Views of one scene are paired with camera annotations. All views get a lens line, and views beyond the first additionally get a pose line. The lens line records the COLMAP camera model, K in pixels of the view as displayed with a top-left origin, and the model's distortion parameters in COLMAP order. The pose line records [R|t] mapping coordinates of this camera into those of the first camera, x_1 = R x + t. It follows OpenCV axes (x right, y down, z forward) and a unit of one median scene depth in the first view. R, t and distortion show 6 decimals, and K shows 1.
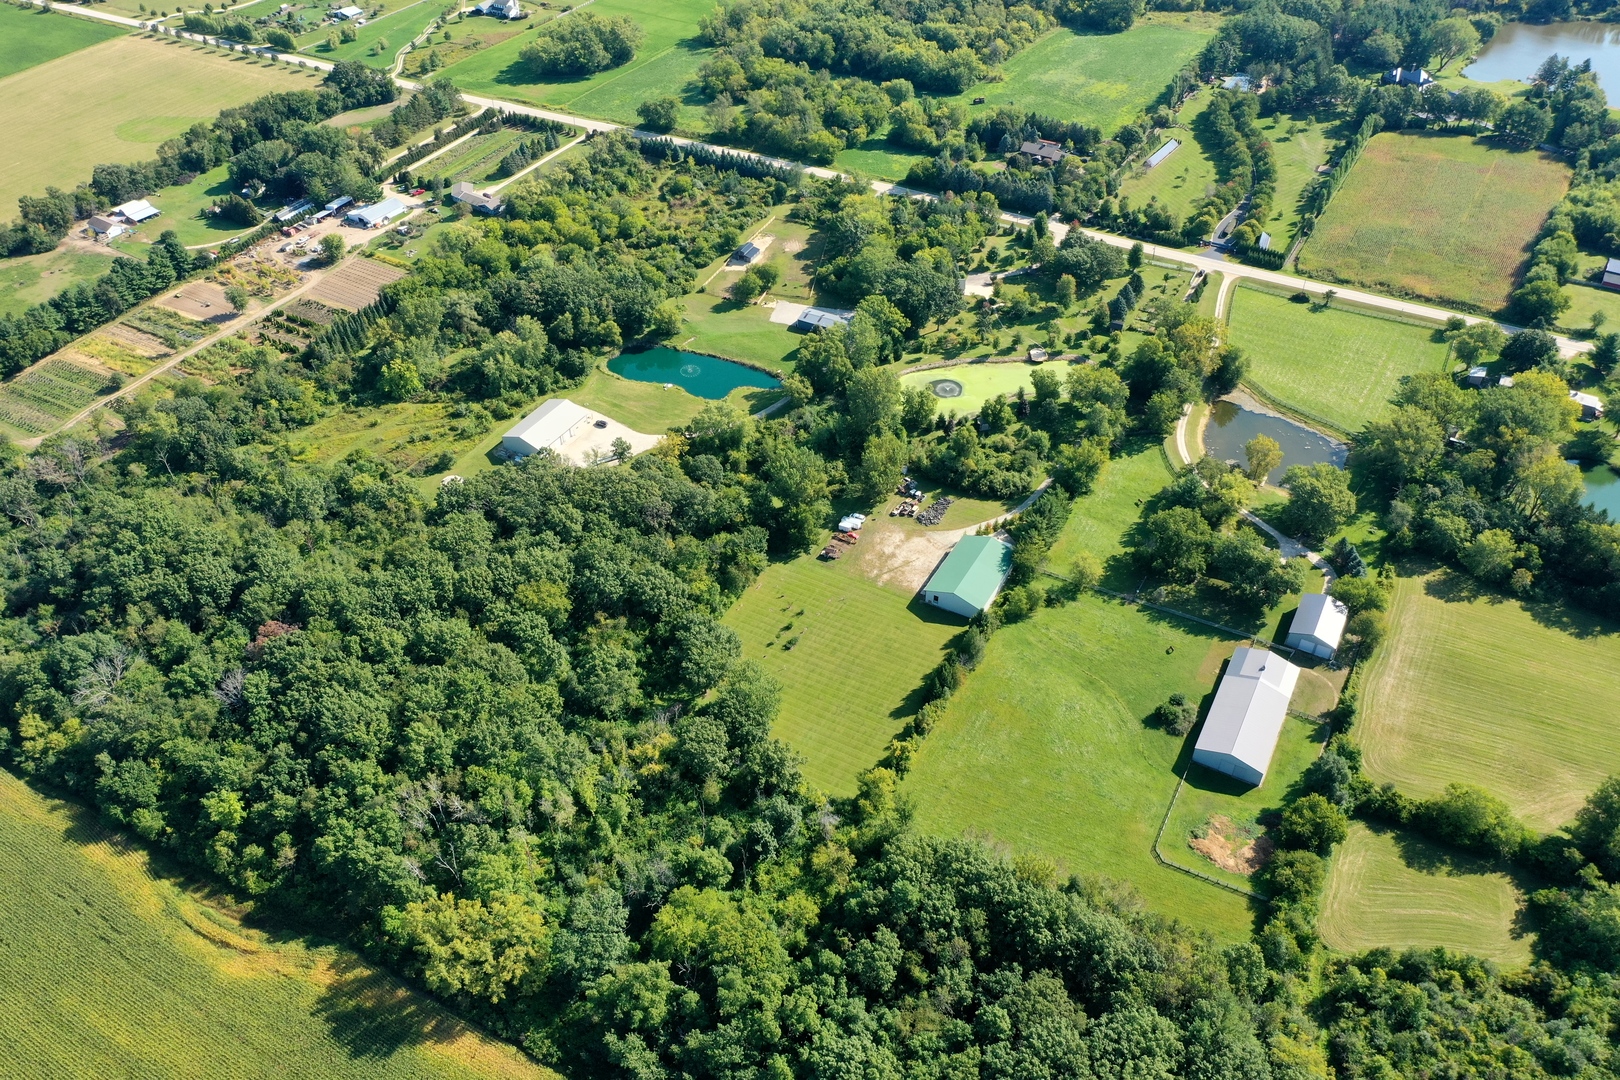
lens RADIAL K [[1284.8, 0, 809.4], [0, 1284.8, 541.4], [0, 0, 1]] dist [-0.006137, 0.001703]
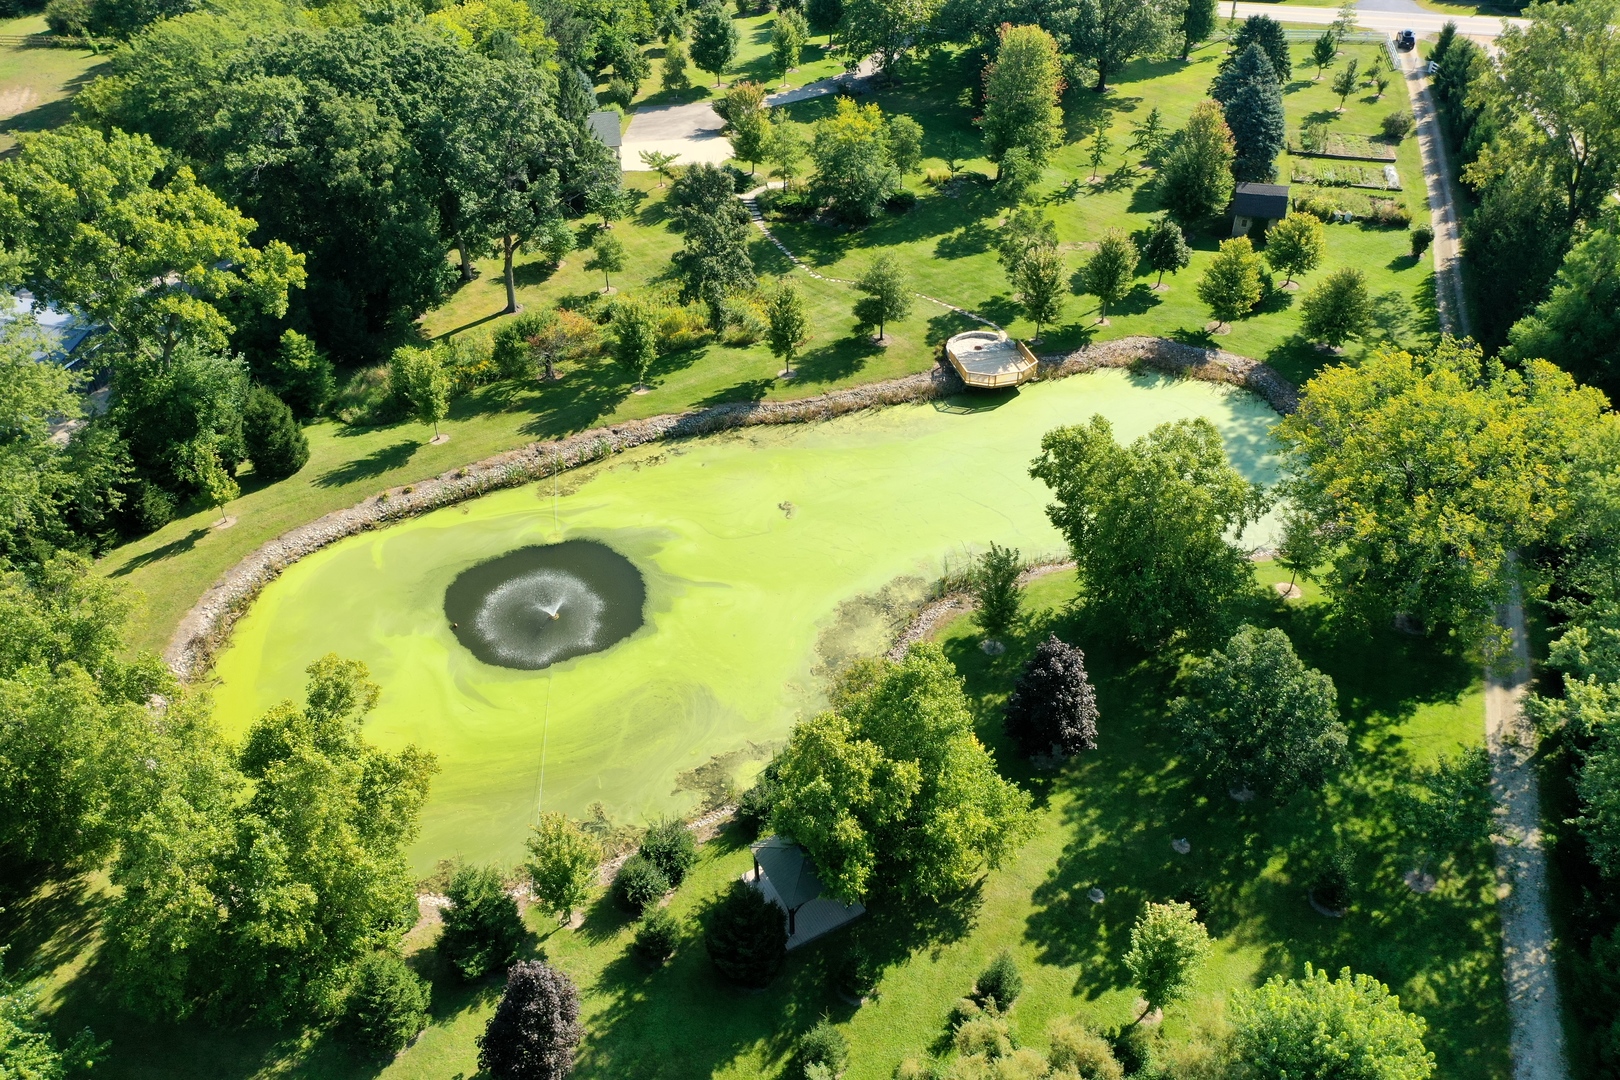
lens RADIAL K [[1284.8, 0, 810.9], [0, 1284.8, 537.5], [0, 0, 1]] dist [-0.006137, 0.001703]
pose [[0.974298, -0.144739, 0.172612, 0.108000], [0.154217, 0.987112, -0.042752, -0.110080], [-0.164200, 0.068273, 0.984062, 0.789744]]
